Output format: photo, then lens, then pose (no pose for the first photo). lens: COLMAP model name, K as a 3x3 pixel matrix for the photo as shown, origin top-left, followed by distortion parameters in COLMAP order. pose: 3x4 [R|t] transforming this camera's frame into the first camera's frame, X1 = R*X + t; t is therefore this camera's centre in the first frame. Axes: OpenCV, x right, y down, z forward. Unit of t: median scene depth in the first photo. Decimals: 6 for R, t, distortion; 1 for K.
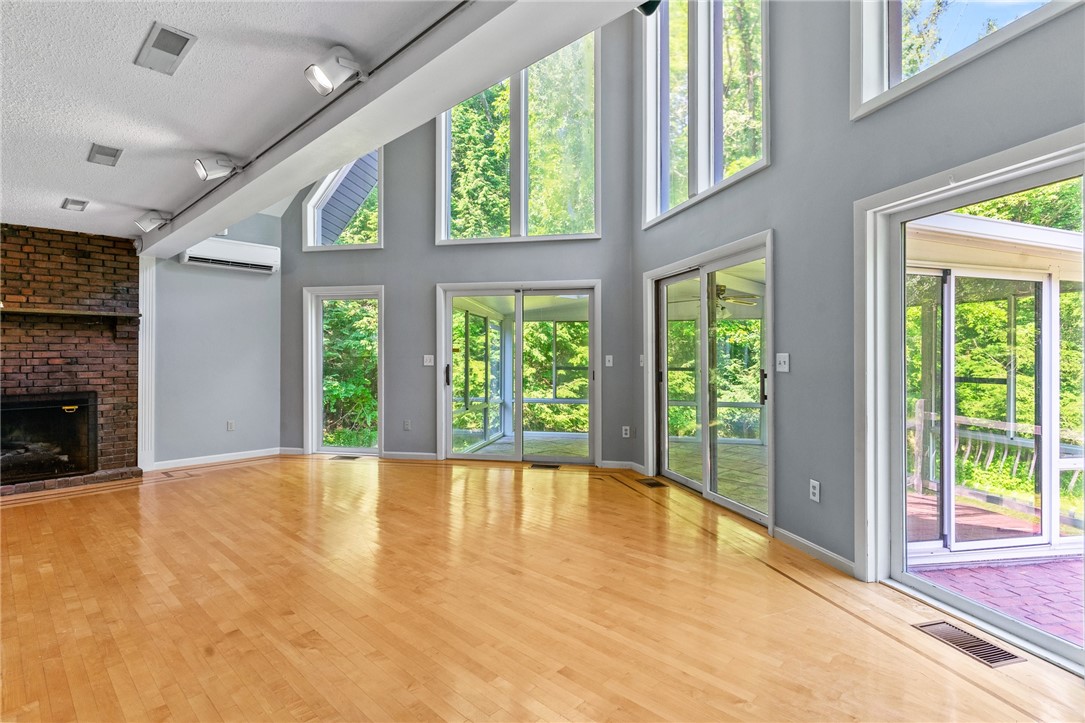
lens RADIAL K [[537.2, 0, 521.0], [0, 537.2, 355.4], [0, 0, 1]] dist [0.001725, 0.000279]
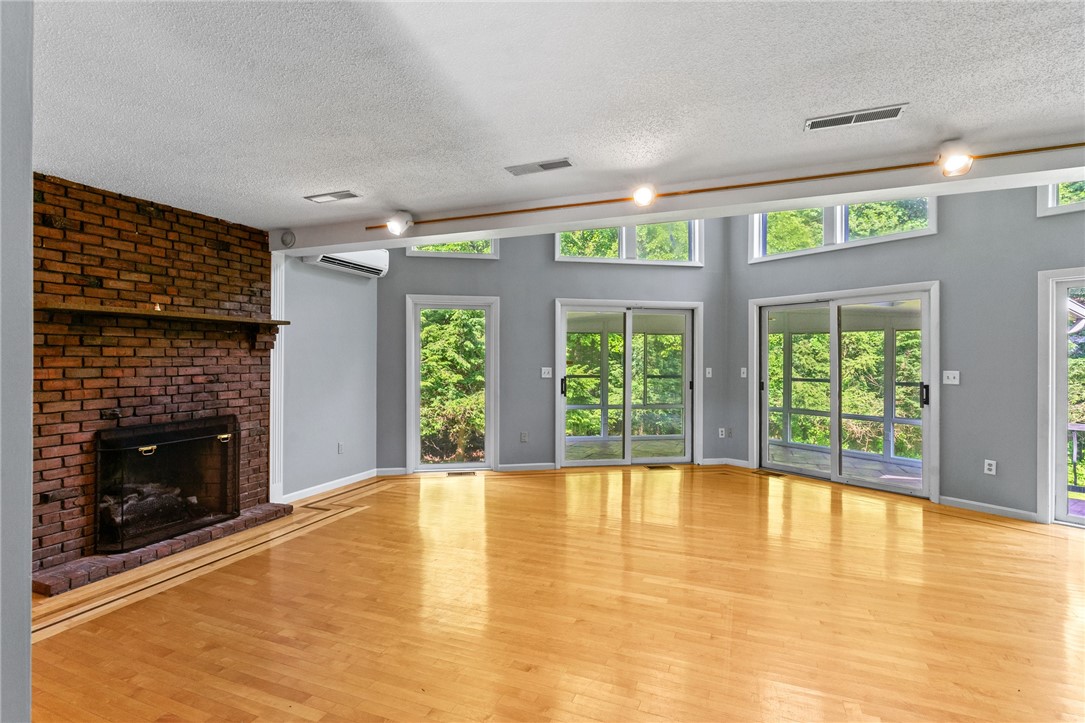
lens RADIAL K [[529.8, 0, 529.0], [0, 529.8, 358.1], [0, 0, 1]] dist [0.001318, 0.000053]
pose [[0.927584, 0.003660, 0.373597, -0.675948], [-0.003861, 0.999993, -0.000212, -0.020978], [-0.373595, -0.001245, 0.927591, 0.086090]]
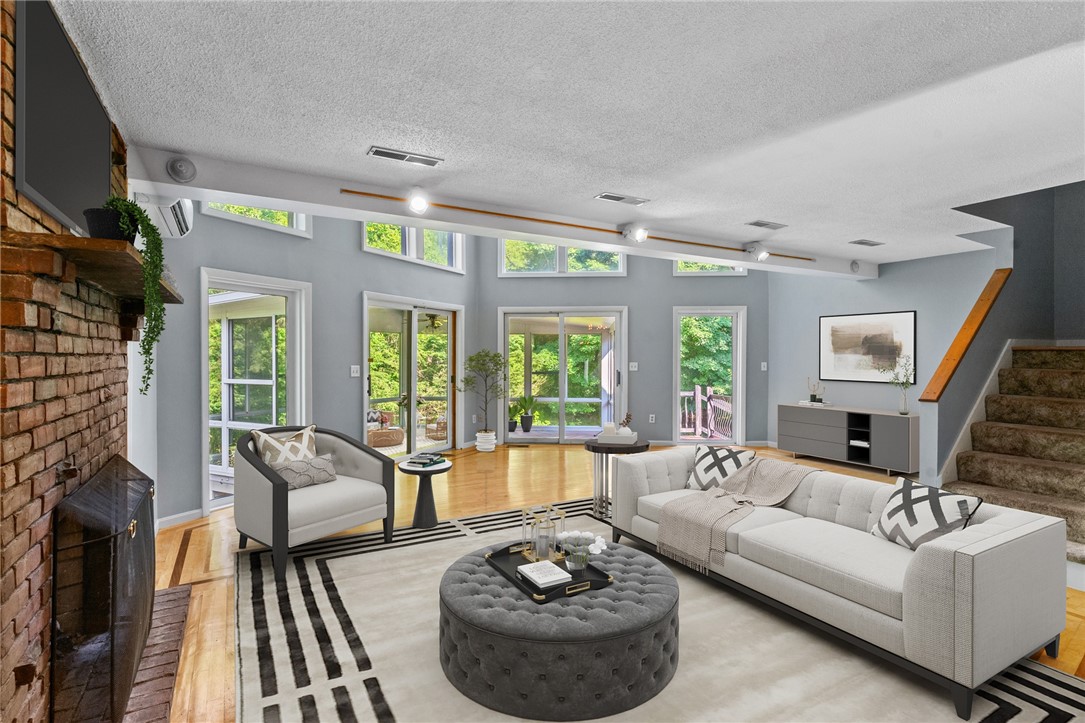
lens RADIAL K [[529.8, 0, 529.0], [0, 529.8, 358.1], [0, 0, 1]] dist [0.001318, 0.000053]
pose [[0.277042, 0.001310, 0.960857, -1.154050], [-0.000007, 0.999999, -0.001362, -0.012331], [-0.960858, 0.000370, 0.277041, 0.520793]]
